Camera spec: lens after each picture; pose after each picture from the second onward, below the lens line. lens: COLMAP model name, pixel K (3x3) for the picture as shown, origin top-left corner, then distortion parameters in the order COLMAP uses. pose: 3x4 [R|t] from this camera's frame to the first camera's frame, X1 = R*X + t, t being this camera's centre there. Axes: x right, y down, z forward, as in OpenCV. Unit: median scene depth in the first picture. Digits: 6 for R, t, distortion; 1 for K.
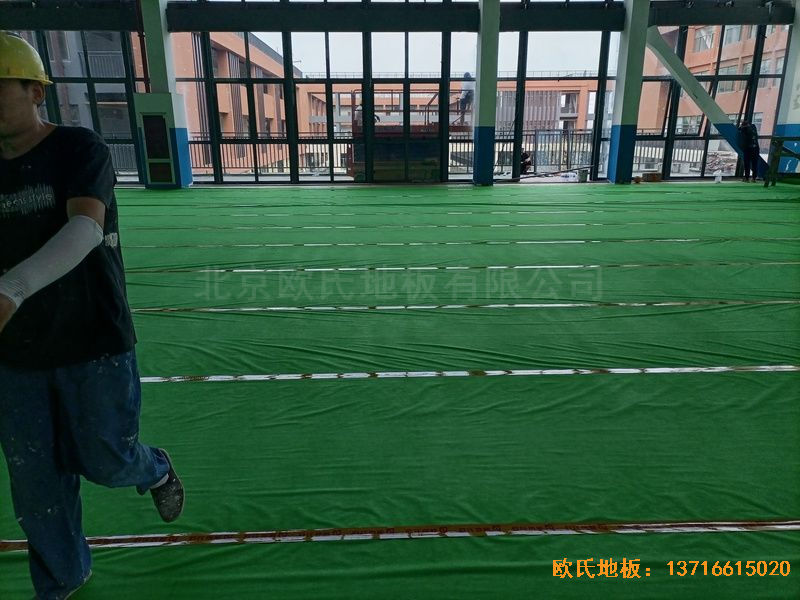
lens RADIAL K [[591.1, 0, 402.2], [0, 591.1, 298.8], [0, 0, 1]] dist [0.039996, -0.030380]
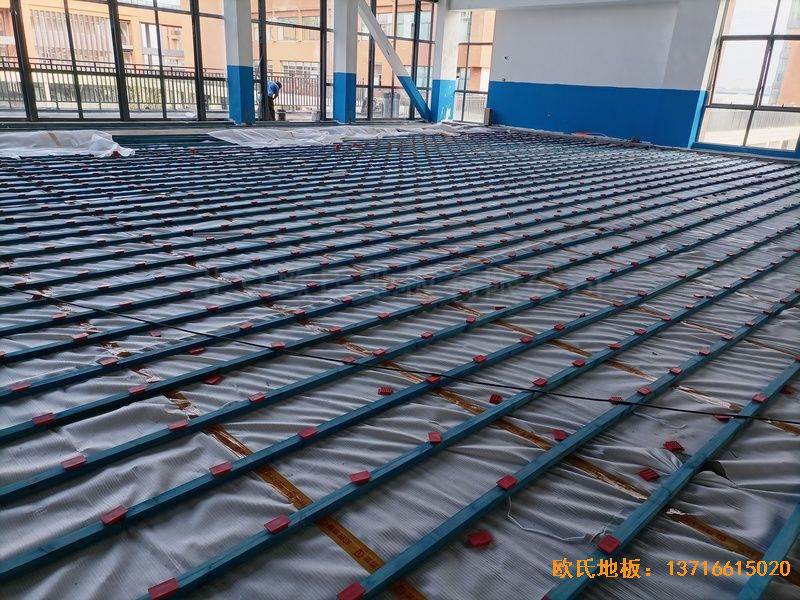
lens RADIAL K [[591.1, 0, 402.2], [0, 591.1, 298.8], [0, 0, 1]] dist [0.039996, -0.030380]
pose [[0.754771, -0.183125, 0.629909, -0.373937], [0.122750, 0.982711, 0.138609, 0.002263], [-0.644402, -0.027297, 0.764200, 0.001940]]
